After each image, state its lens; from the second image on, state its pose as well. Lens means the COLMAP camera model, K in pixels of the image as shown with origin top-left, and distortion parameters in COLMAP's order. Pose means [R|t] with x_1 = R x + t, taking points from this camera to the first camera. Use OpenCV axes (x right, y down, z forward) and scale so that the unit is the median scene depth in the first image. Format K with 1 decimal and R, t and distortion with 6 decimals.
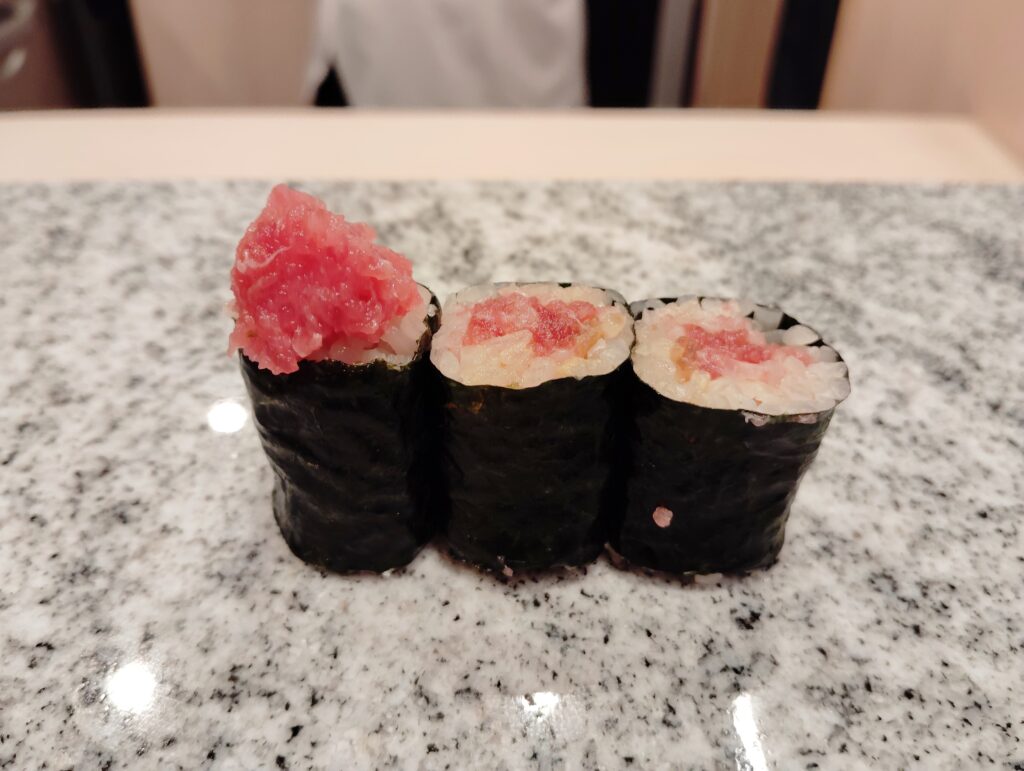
lens RADIAL K [[835.8, 0, 512.0], [0, 835.8, 385.5], [0, 0, 1]] dist [0.063066, -0.176843]
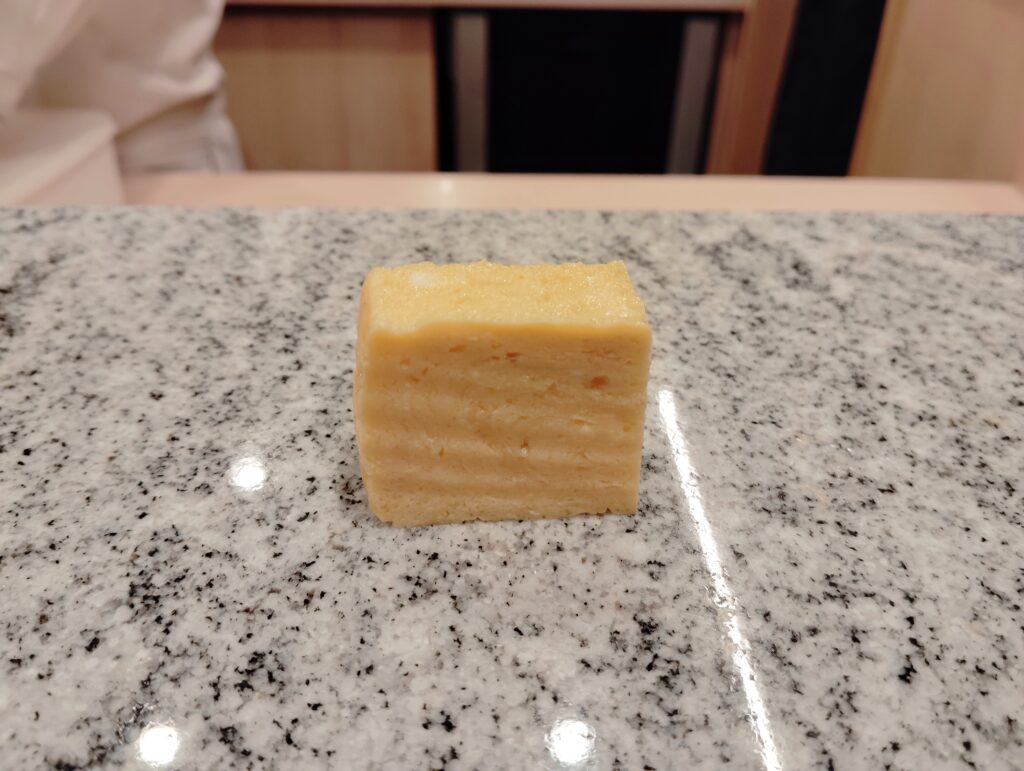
lens RADIAL K [[822.7, 0, 512.0], [0, 822.7, 385.5], [0, 0, 1]] dist [0.065369, -0.162688]
pose [[0.999555, 0.001854, 0.029787, -0.777683], [0.000414, 0.997110, -0.075976, 0.145843], [-0.029842, 0.075954, 0.996665, -0.177682]]
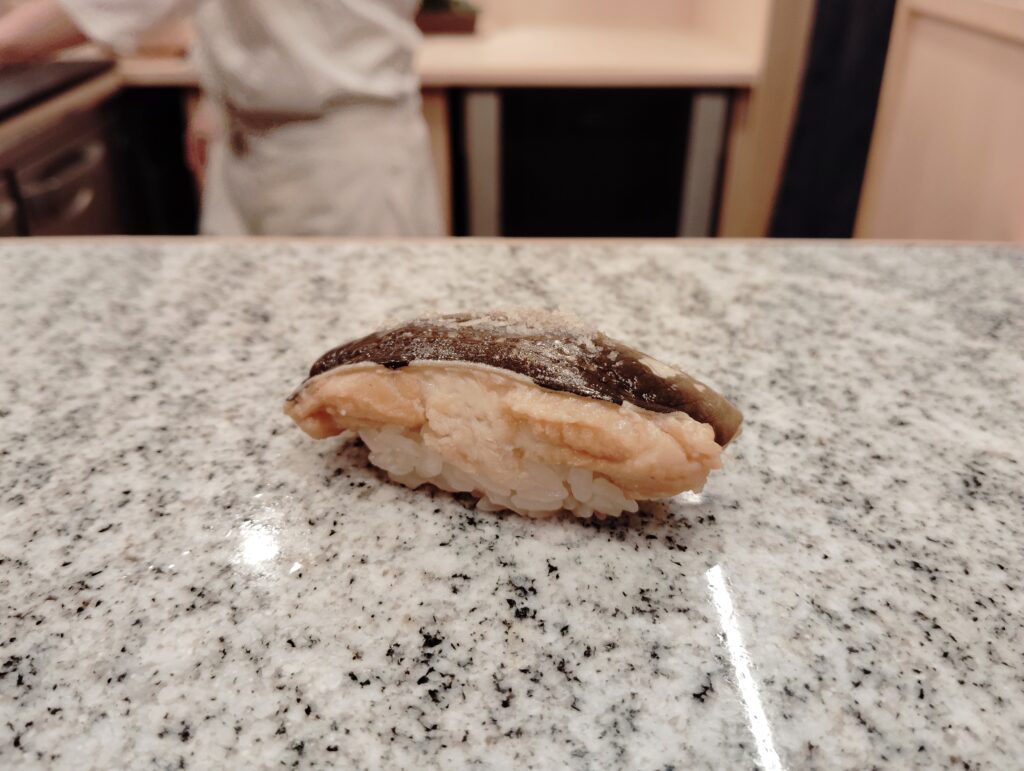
lens RADIAL K [[835.8, 0, 512.0], [0, 835.8, 385.5], [0, 0, 1]] dist [0.063066, -0.176843]
pose [[0.999970, 0.004722, -0.006220, -0.473483], [-0.005706, 0.985593, -0.169037, 0.243718], [0.005332, 0.169068, 0.985590, -0.135758]]
